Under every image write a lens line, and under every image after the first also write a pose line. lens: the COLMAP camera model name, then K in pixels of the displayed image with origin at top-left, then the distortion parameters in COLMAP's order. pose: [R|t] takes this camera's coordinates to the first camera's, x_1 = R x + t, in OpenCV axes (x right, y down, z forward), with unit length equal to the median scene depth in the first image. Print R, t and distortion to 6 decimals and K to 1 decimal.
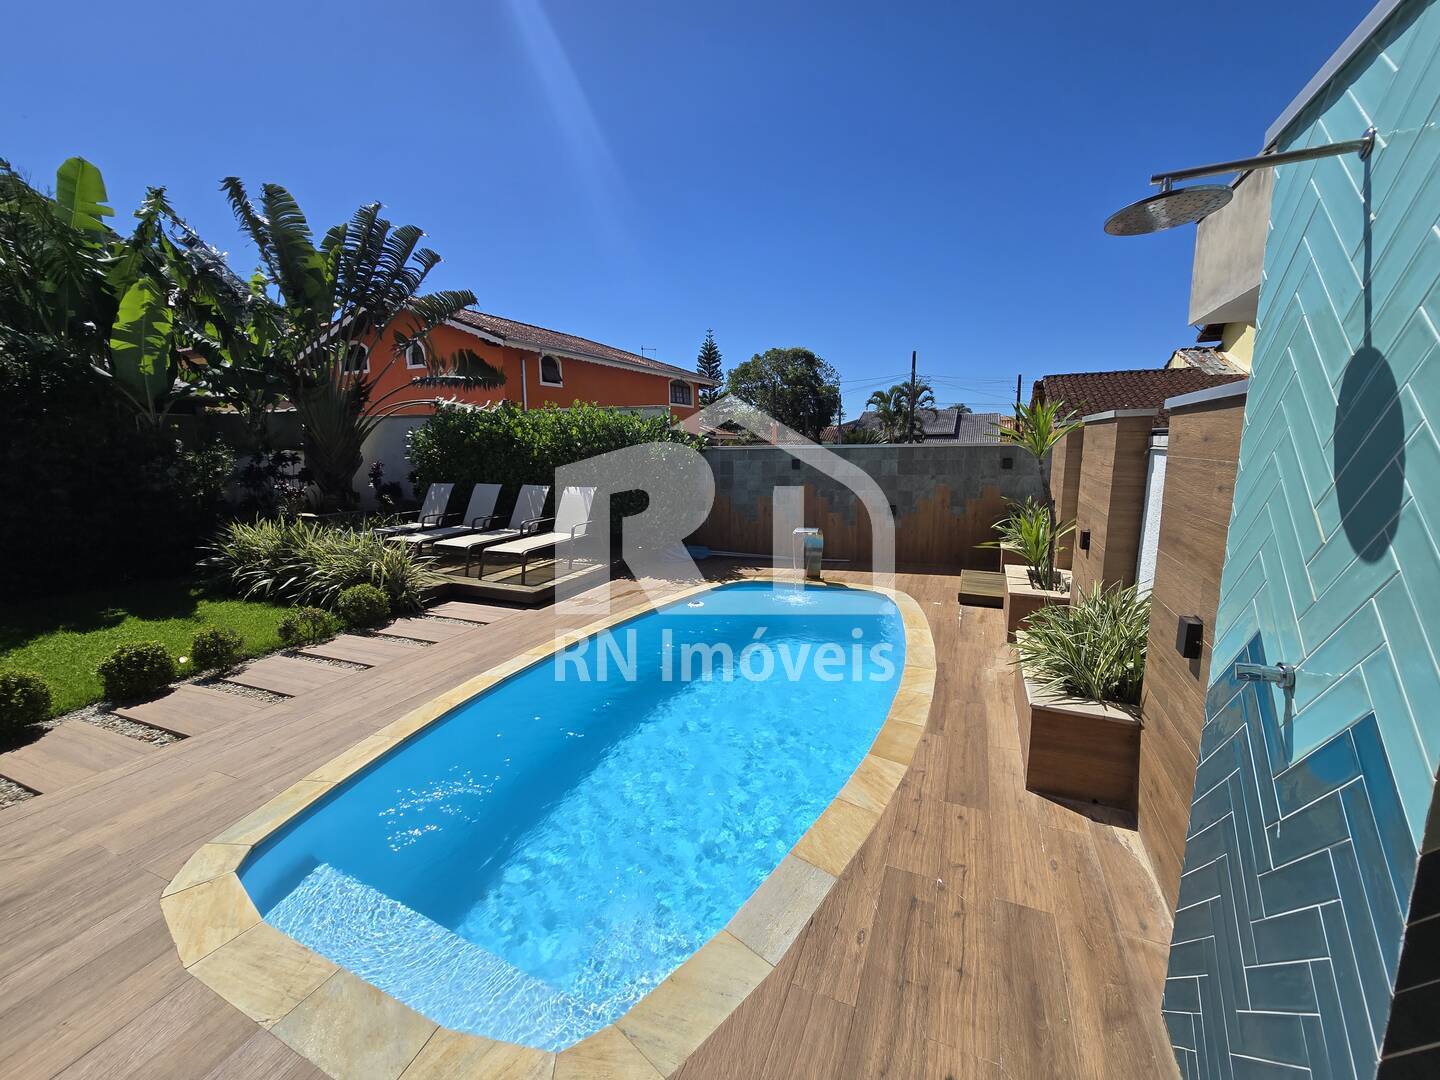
lens RADIAL K [[590.2, 0, 724.5], [0, 590.2, 539.9], [0, 0, 1]] dist [-0.006309, 0.002076]
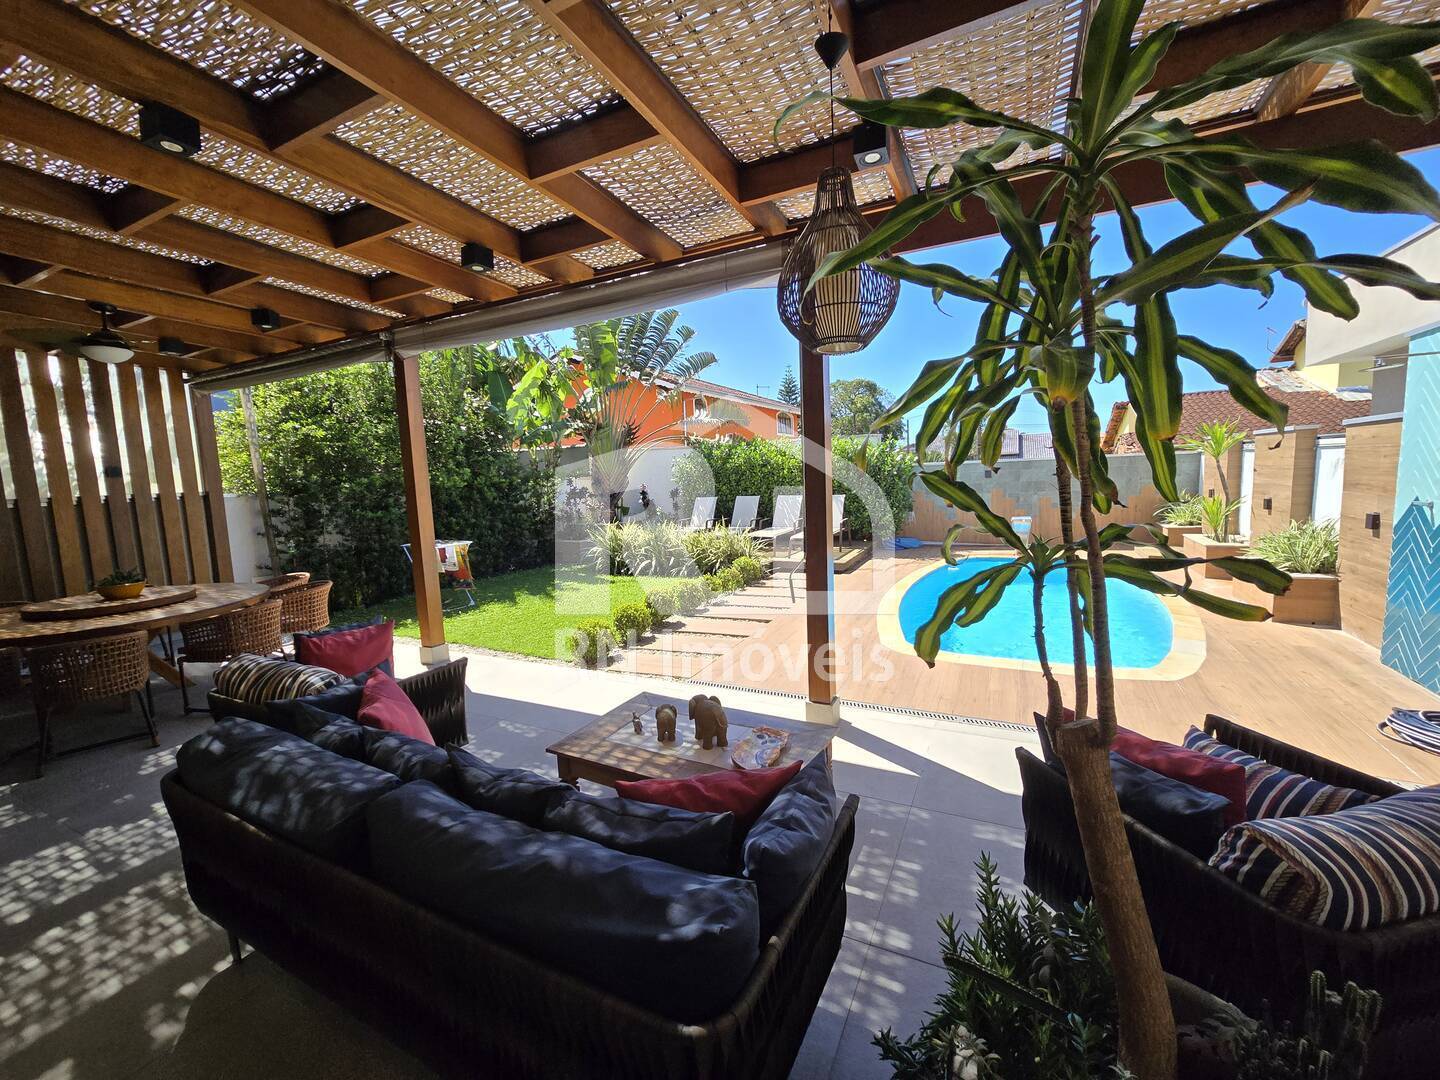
lens RADIAL K [[590.2, 0, 719.4], [0, 590.2, 538.2], [0, 0, 1]] dist [-0.006309, 0.002076]
pose [[0.997881, -0.024591, -0.060239, -0.356455], [0.021481, 0.998429, -0.051741, 0.063824], [0.061417, 0.050338, 0.996842, -0.317763]]
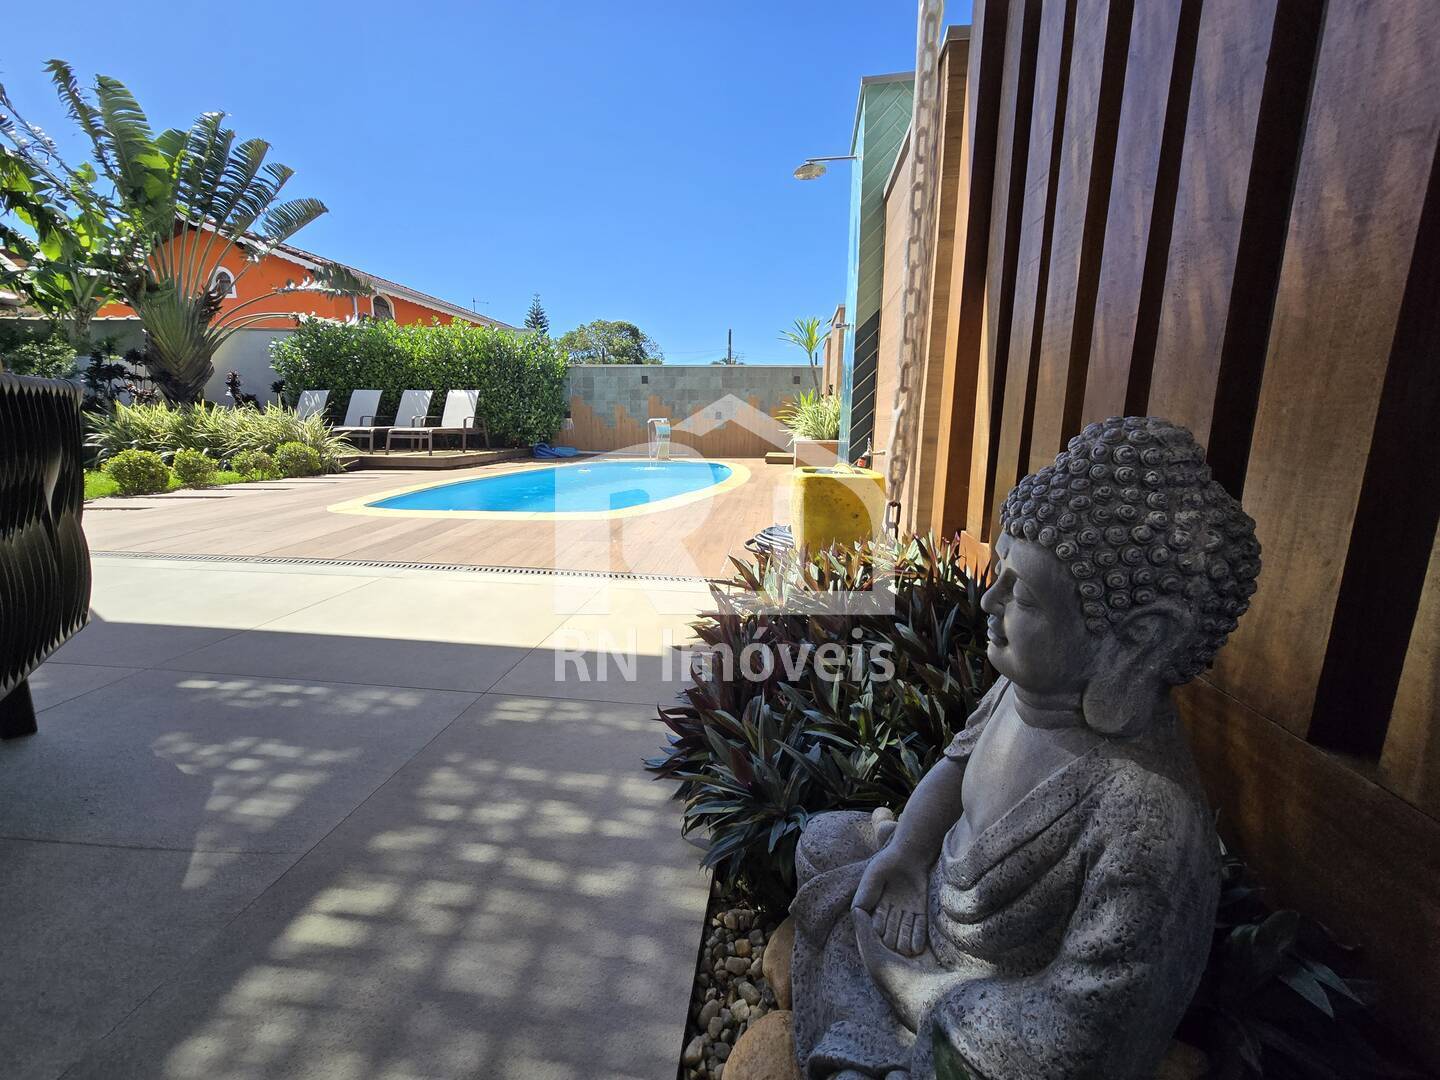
lens RADIAL K [[590.2, 0, 722.9], [0, 590.2, 543.2], [0, 0, 1]] dist [-0.006309, 0.002076]
pose [[0.957707, -0.036632, 0.285404, -0.081335], [0.028238, 0.999041, 0.033472, 0.160624], [-0.286356, -0.023997, 0.957823, -0.237115]]
